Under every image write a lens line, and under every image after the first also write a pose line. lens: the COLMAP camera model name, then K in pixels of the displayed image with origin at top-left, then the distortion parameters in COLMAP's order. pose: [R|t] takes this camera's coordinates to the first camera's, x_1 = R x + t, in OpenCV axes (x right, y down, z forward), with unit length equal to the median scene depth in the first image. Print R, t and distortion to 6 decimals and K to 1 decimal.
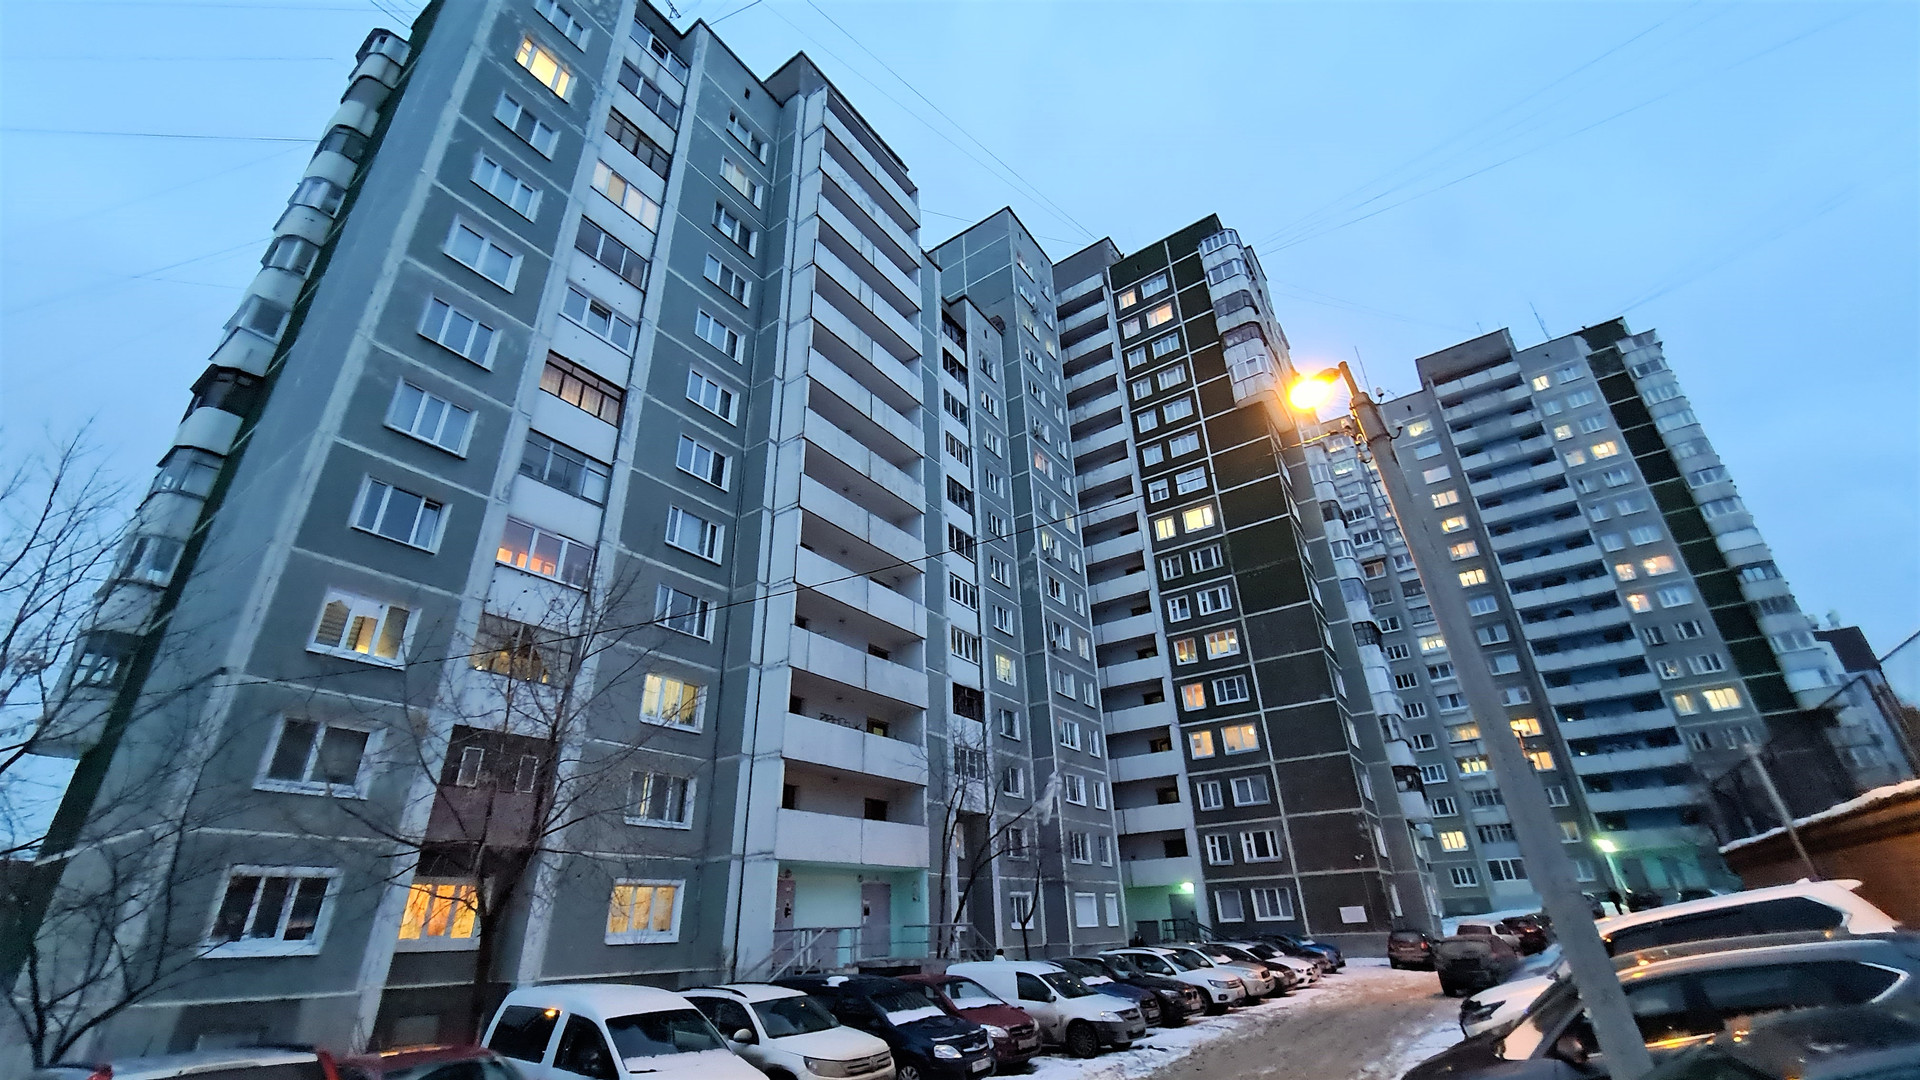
lens RADIAL K [[787.9, 0, 951.8], [0, 787.9, 545.0], [0, 0, 1]] dist [-0.001097, -0.000253]
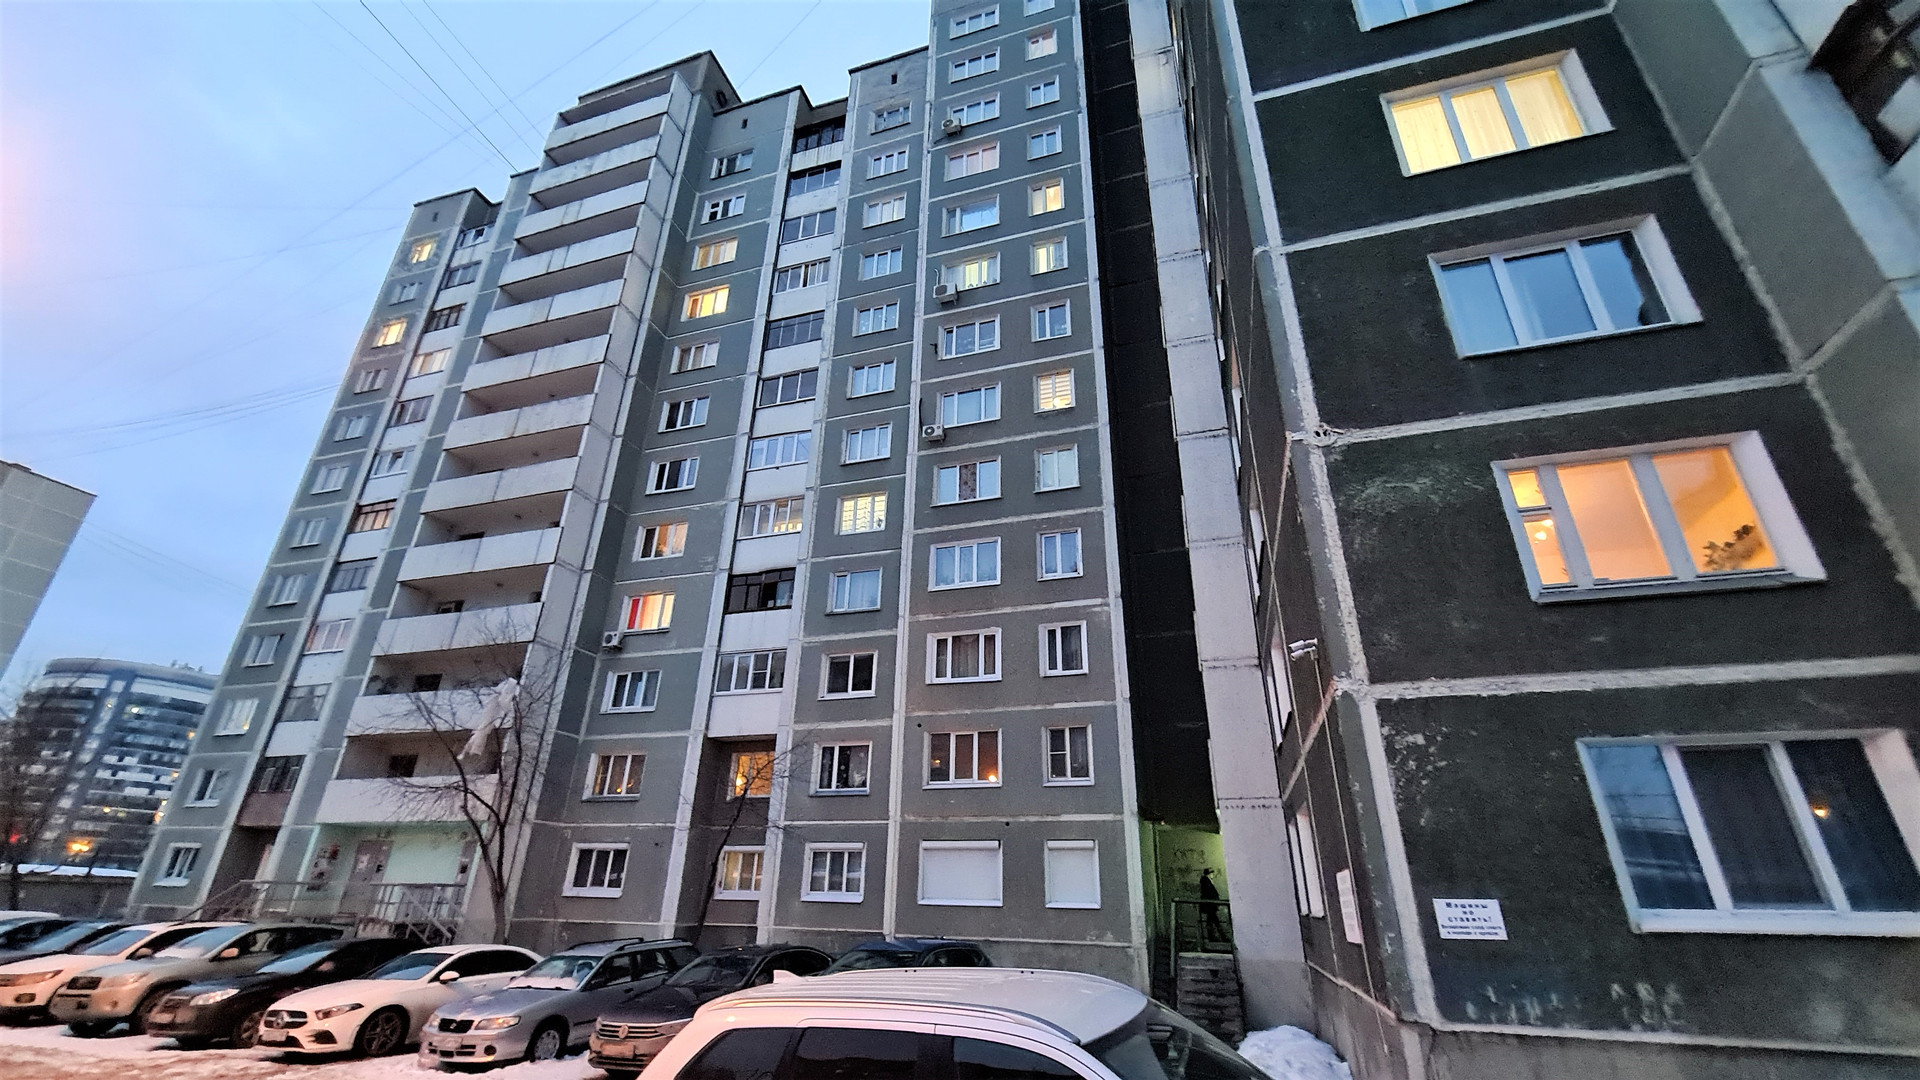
lens RADIAL K [[787.9, 0, 951.8], [0, 787.9, 545.0], [0, 0, 1]] dist [-0.001097, -0.000253]
pose [[0.293473, -0.363404, -0.884201, 1.043477], [0.395649, 0.888166, -0.233714, 0.572859], [0.870250, -0.281245, 0.404434, 1.237987]]
